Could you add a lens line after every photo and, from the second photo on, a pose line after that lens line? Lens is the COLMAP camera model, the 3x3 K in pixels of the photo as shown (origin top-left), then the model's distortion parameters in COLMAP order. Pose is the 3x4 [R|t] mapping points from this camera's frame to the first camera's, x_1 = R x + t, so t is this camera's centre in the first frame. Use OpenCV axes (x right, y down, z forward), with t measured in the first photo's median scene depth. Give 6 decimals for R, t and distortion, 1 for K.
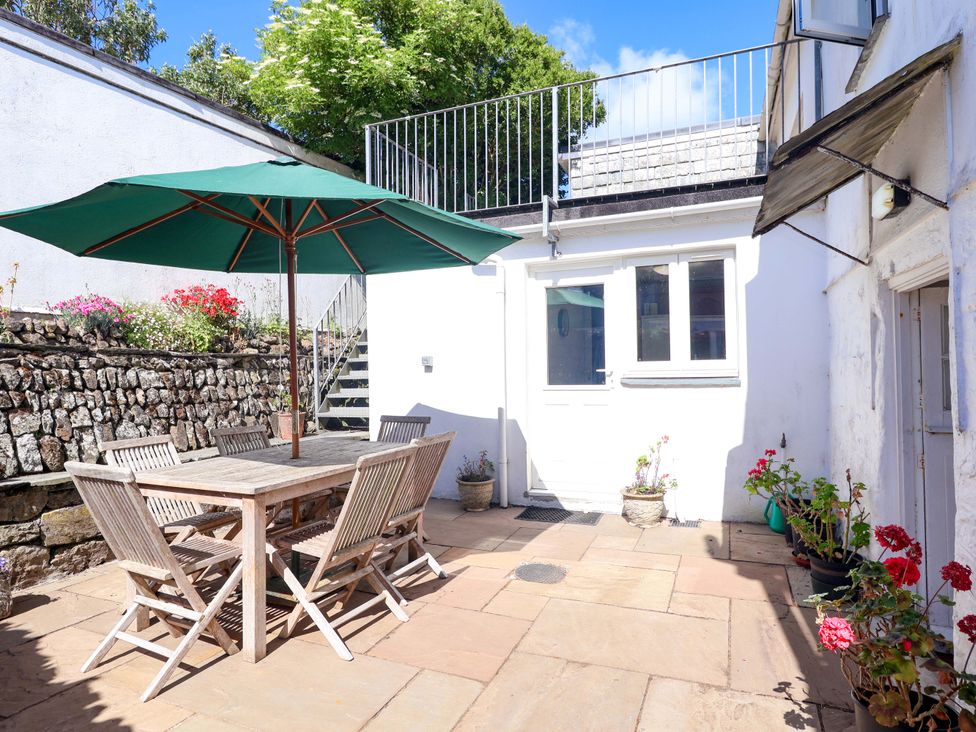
lens RADIAL K [[580.6, 0, 491.9], [0, 580.6, 366.8], [0, 0, 1]] dist [-0.002743, -0.003748]
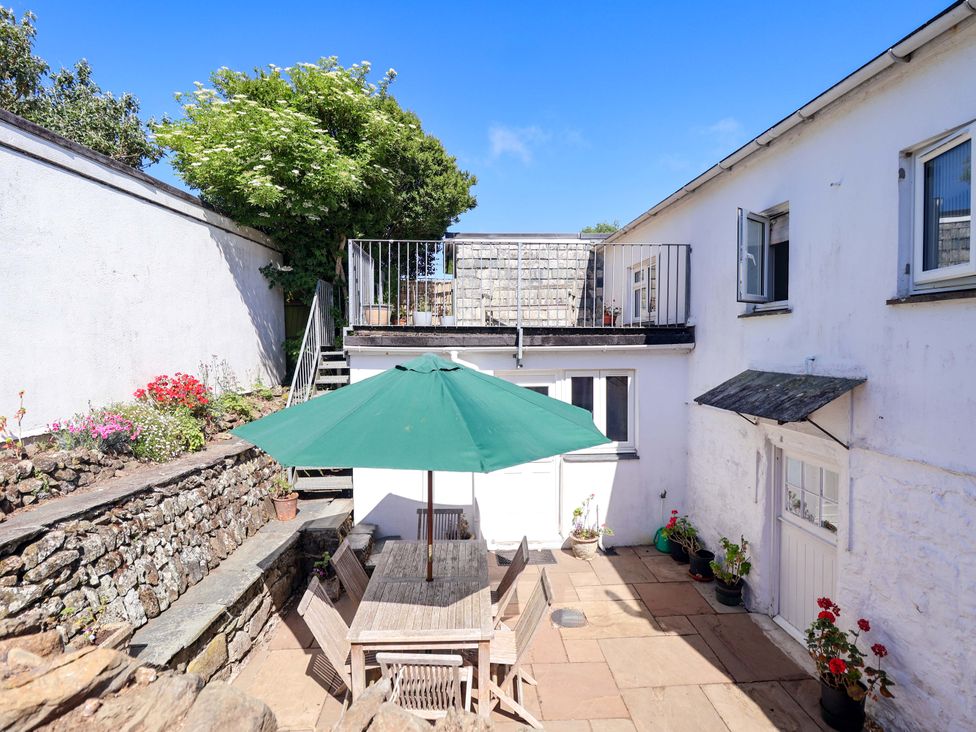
lens RADIAL K [[509.5, 0, 488.0], [0, 509.5, 366.0], [0, 0, 1]] dist [0.002344, -0.011297]
pose [[0.903637, -0.010592, 0.428169, -0.496475], [-0.009612, 0.998941, 0.044998, -0.263740], [-0.428192, -0.044777, 0.902578, -0.049291]]
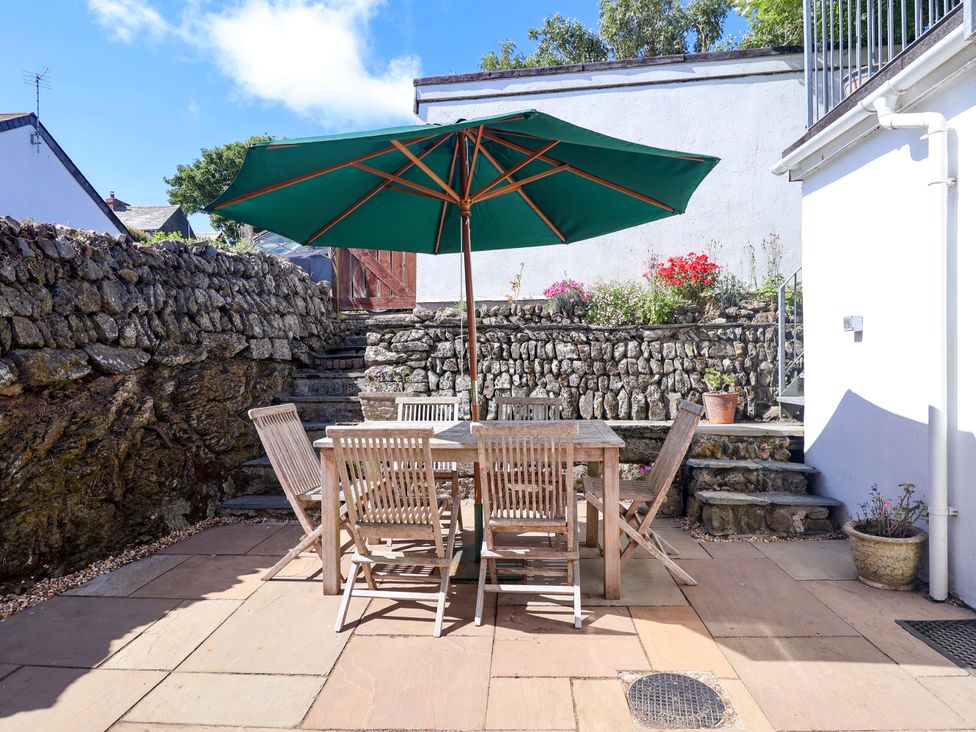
lens RADIAL K [[580.6, 0, 491.9], [0, 580.6, 366.8], [0, 0, 1]] dist [-0.002743, -0.003748]
pose [[0.331237, 0.025229, -0.943210, 0.404699], [0.010838, 0.999475, 0.030540, 0.015643], [0.943485, -0.020339, 0.330789, 0.496871]]
